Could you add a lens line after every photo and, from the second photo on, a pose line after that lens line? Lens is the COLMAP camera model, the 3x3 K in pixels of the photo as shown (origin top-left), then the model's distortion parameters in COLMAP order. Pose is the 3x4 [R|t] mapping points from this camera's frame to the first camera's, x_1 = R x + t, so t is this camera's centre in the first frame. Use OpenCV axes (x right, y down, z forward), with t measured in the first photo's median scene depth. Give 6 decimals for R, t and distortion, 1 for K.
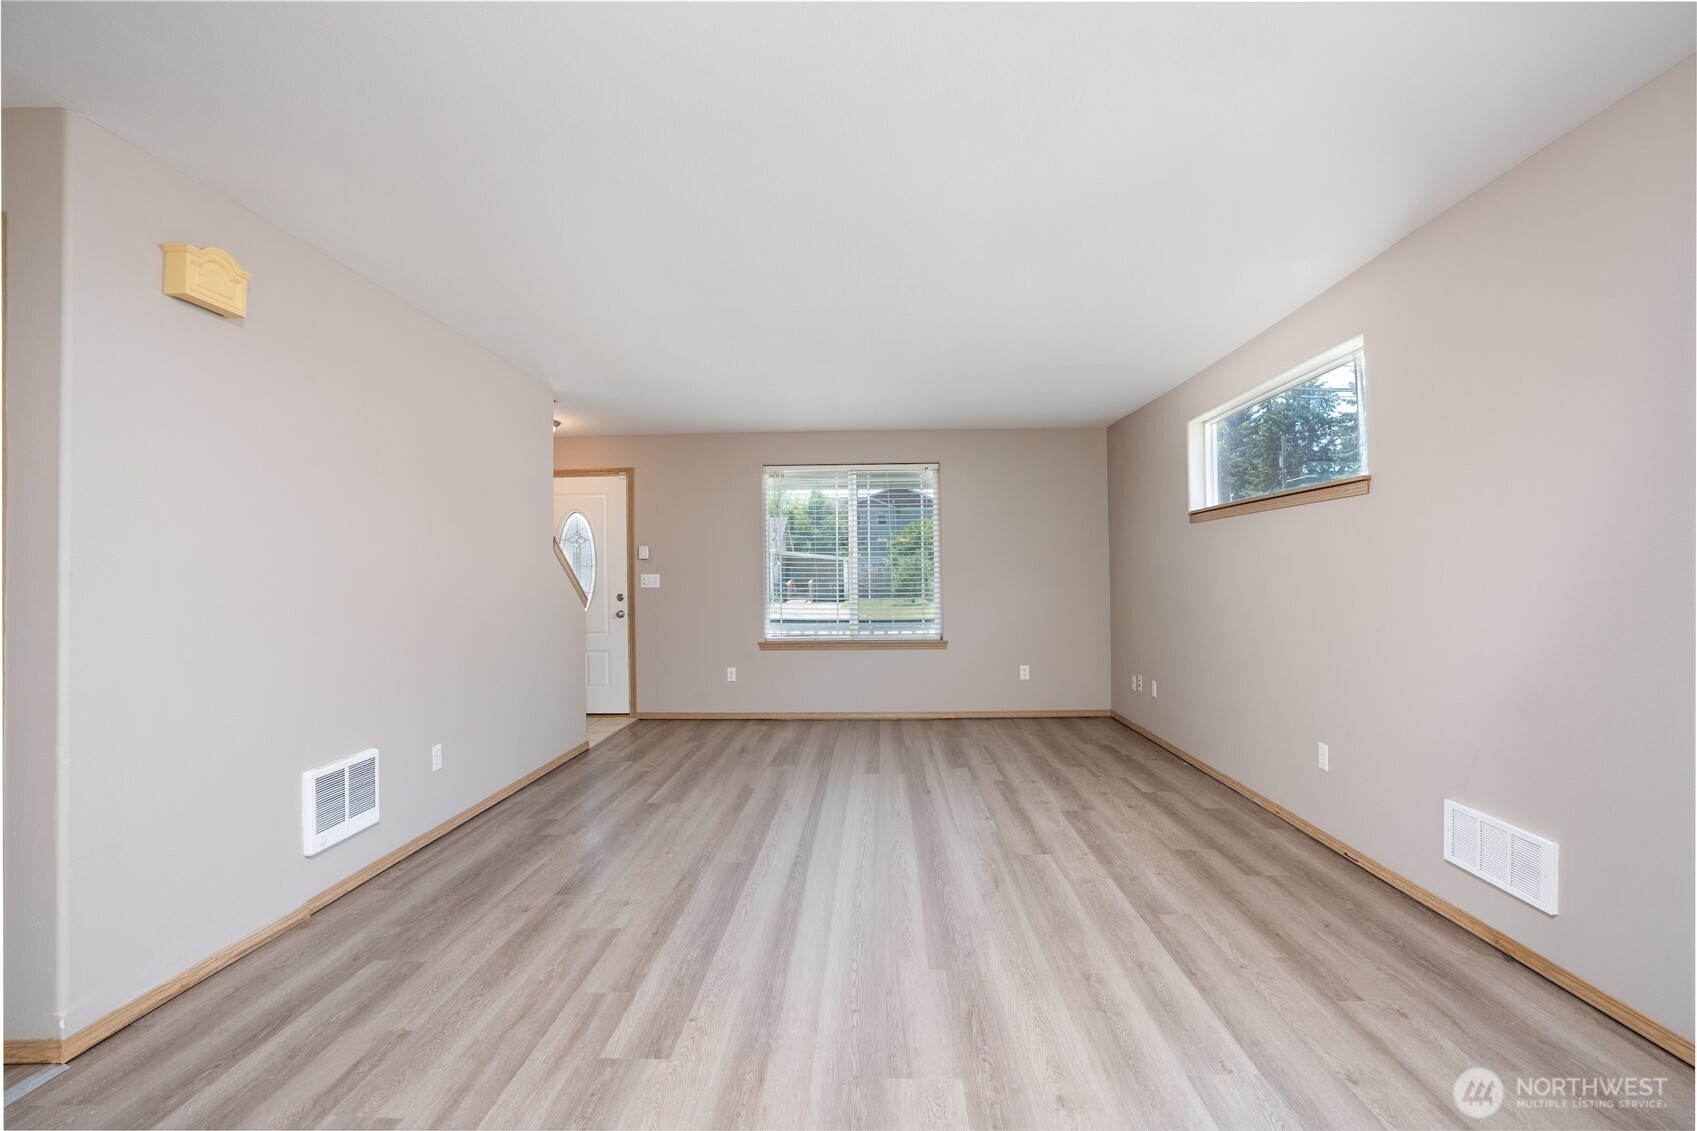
lens RADIAL K [[788.9, 0, 851.5], [0, 788.9, 562.3], [0, 0, 1]] dist [-0.078741, 0.035083]
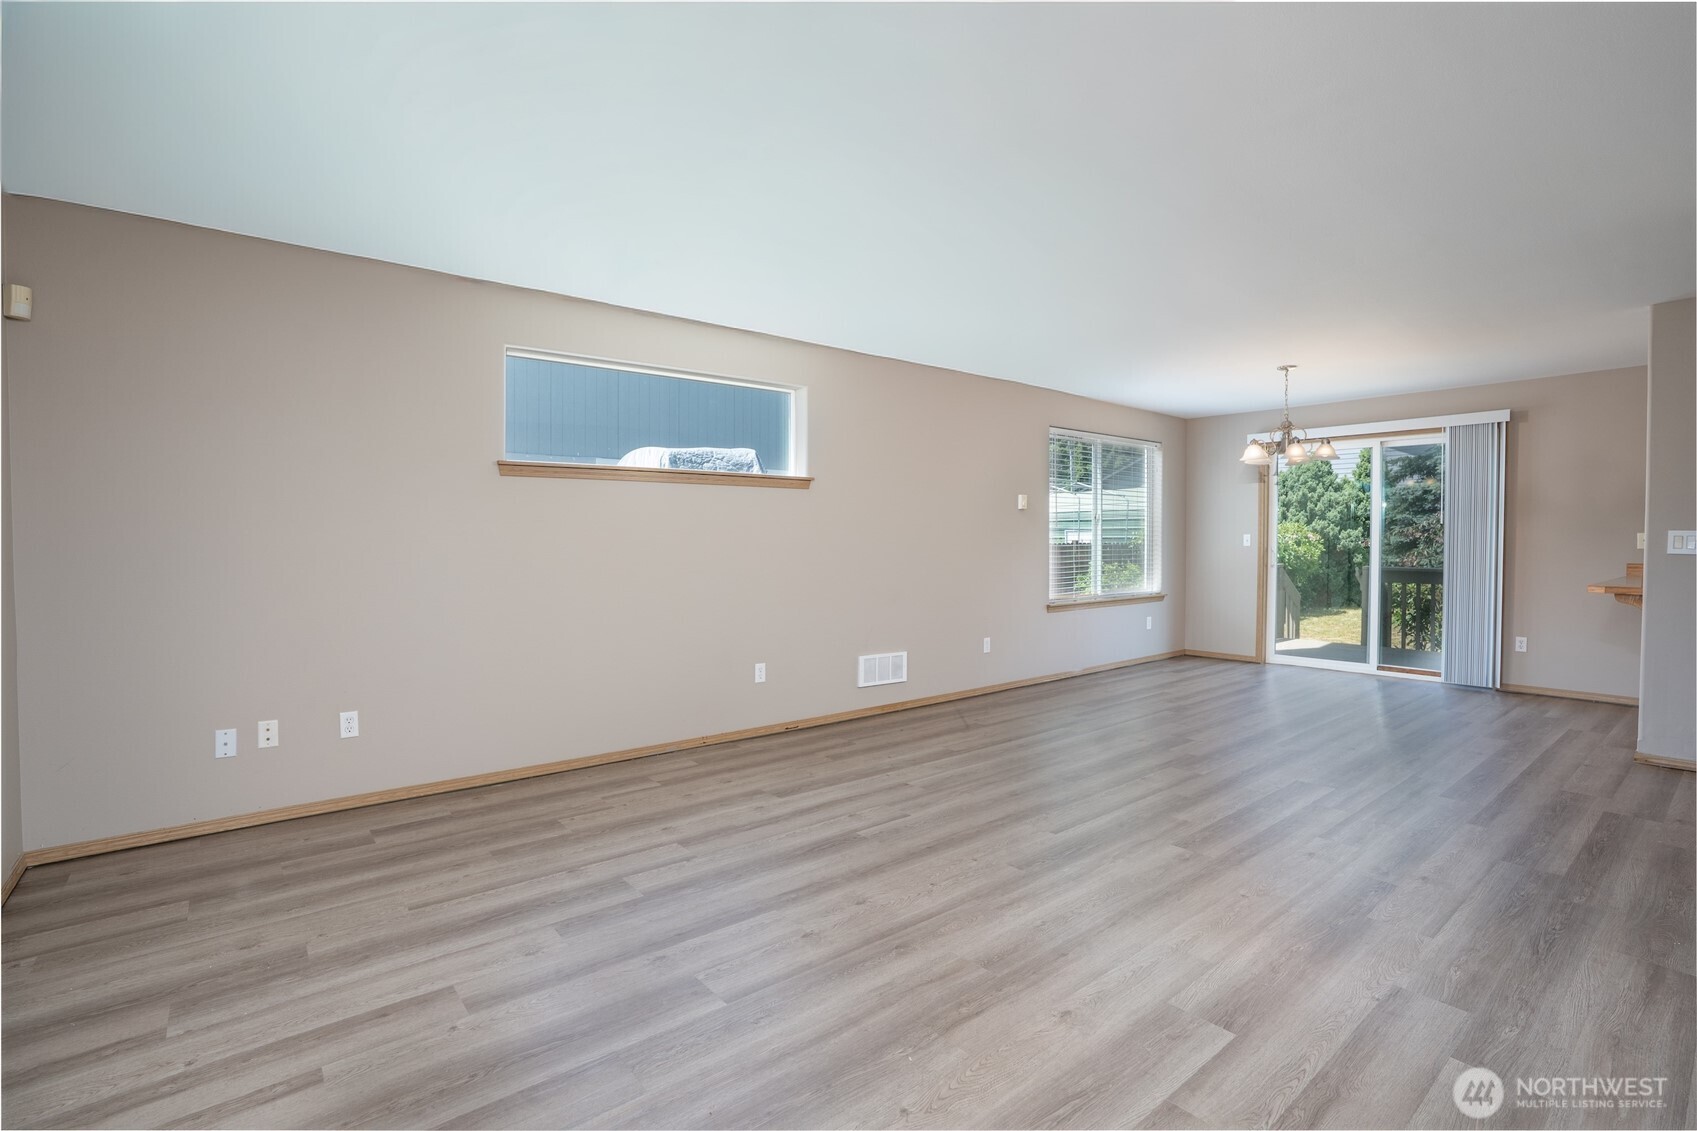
lens RADIAL K [[788.9, 0, 851.5], [0, 788.9, 562.3], [0, 0, 1]] dist [-0.078741, 0.035083]
pose [[-0.657243, -0.010565, 0.753605, -0.604080], [-0.004929, 0.999941, 0.009720, 0.044383], [-0.753662, 0.002673, -0.657256, 1.973404]]
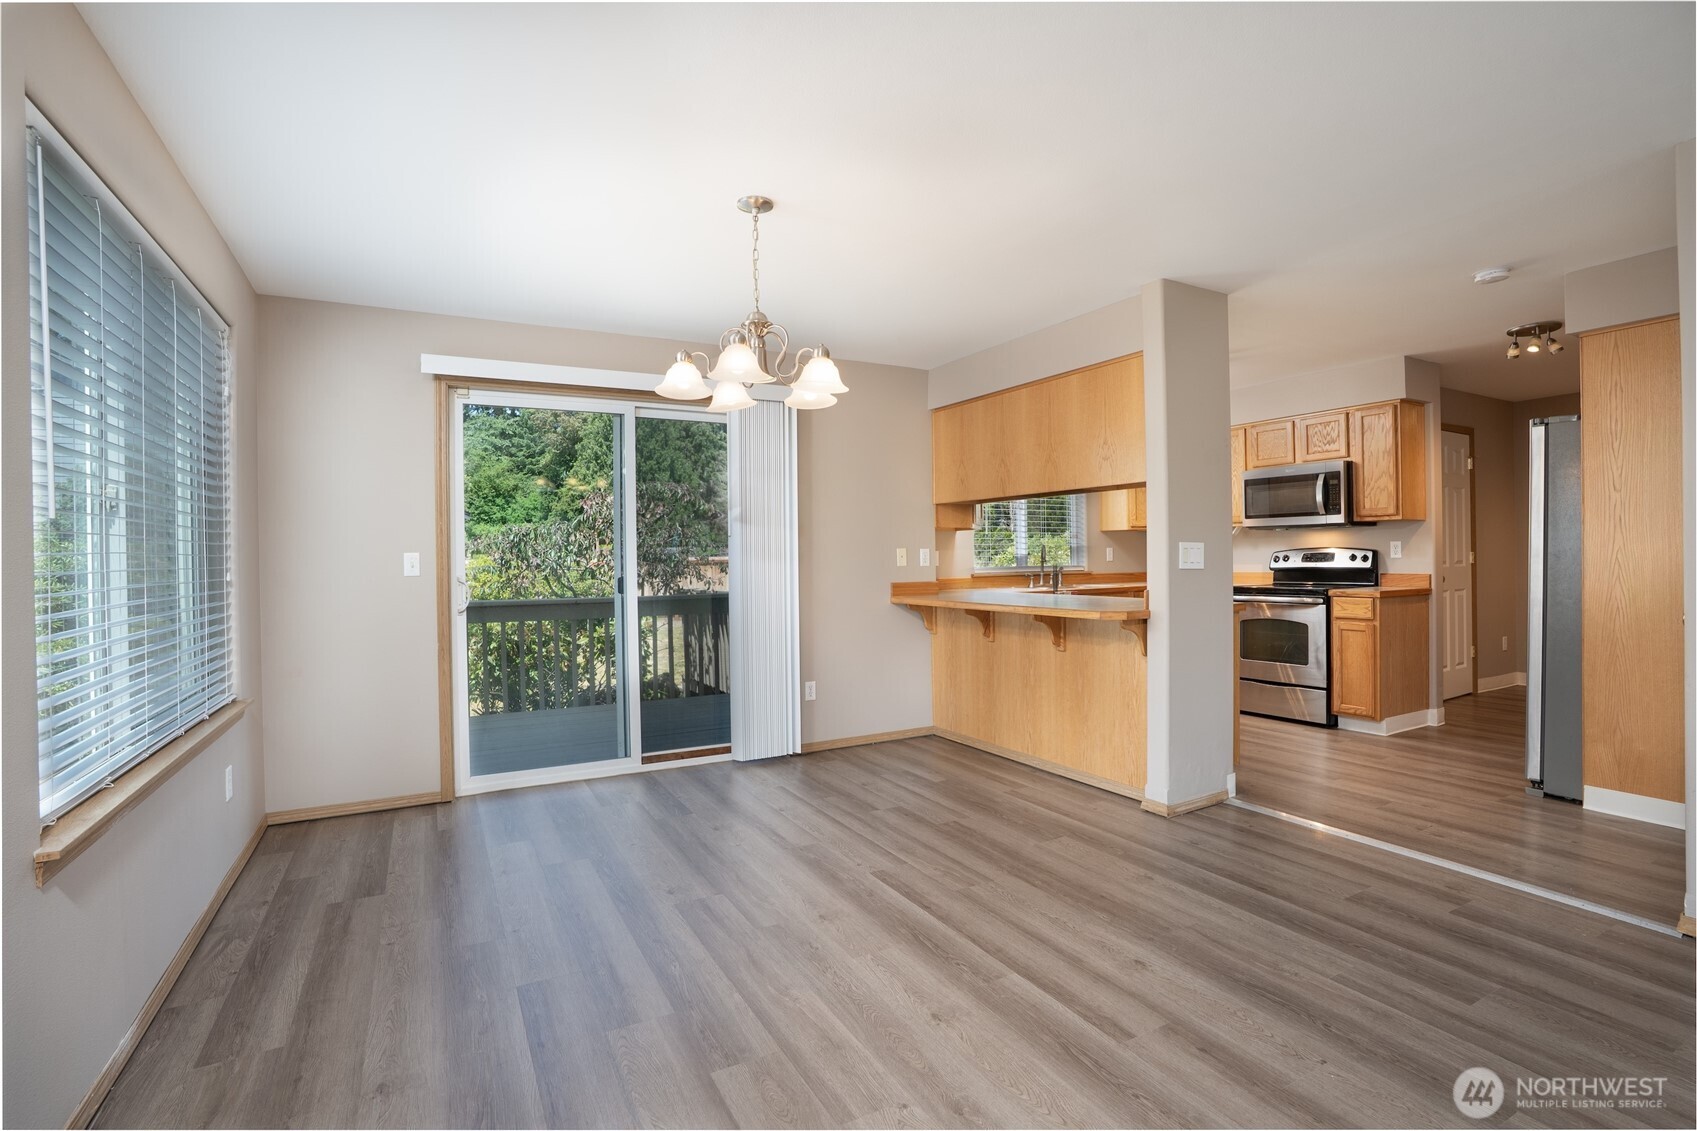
lens RADIAL K [[788.9, 0, 851.5], [0, 788.9, 562.3], [0, 0, 1]] dist [-0.078741, 0.035083]
pose [[-0.862350, 0.026270, -0.505631, 0.434139], [0.031665, 0.999496, -0.002076, 0.013474], [0.505322, -0.017801, -0.862747, 0.834492]]
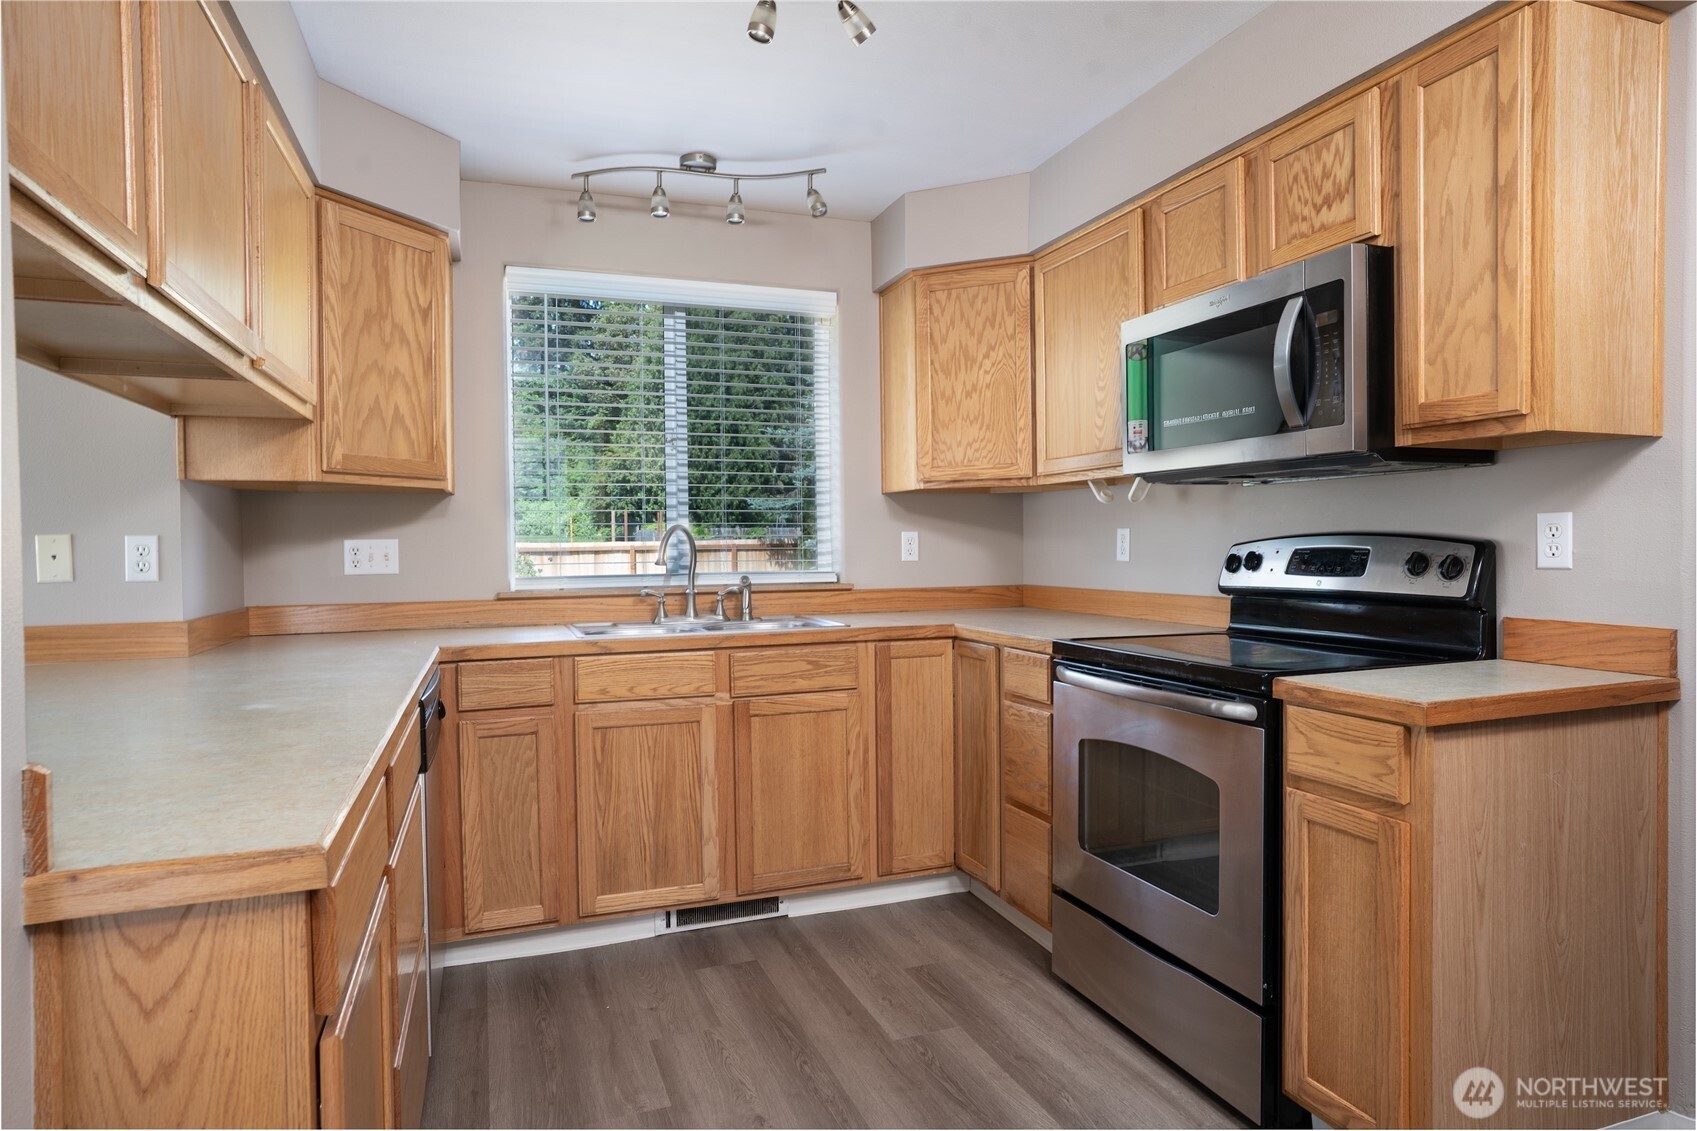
lens RADIAL K [[964.0, 0, 853.4], [0, 964.0, 560.1], [0, 0, 1]] dist [-0.051895, 0.037531]
pose [[-0.923888, 0.028350, -0.381611, -0.797961], [0.027162, 0.999595, 0.008501, 0.015213], [0.381697, -0.002511, -0.924284, 0.385262]]
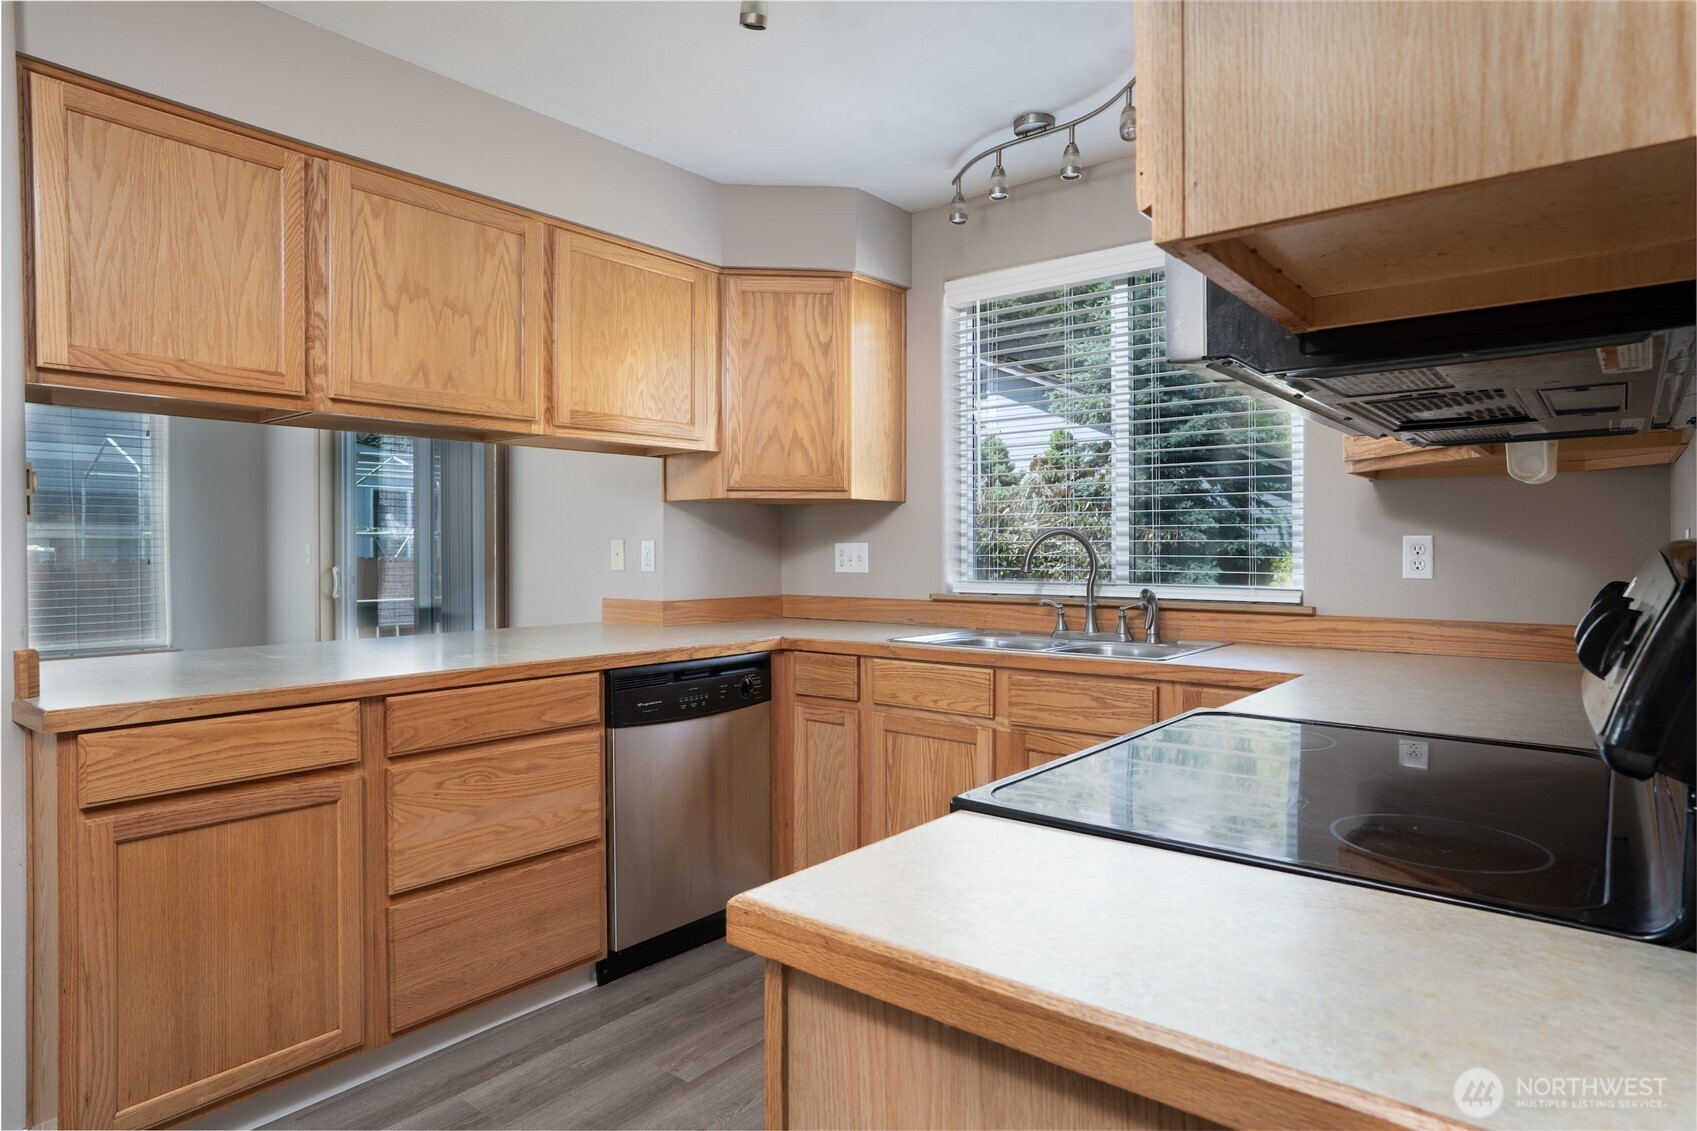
lens RADIAL K [[964.0, 0, 853.4], [0, 964.0, 560.1], [0, 0, 1]] dist [-0.051895, 0.037531]
pose [[-0.798919, 0.005923, 0.601409, -1.433696], [0.001383, 0.999967, -0.008012, 0.018672], [-0.601436, -0.005569, -0.798901, 0.215402]]
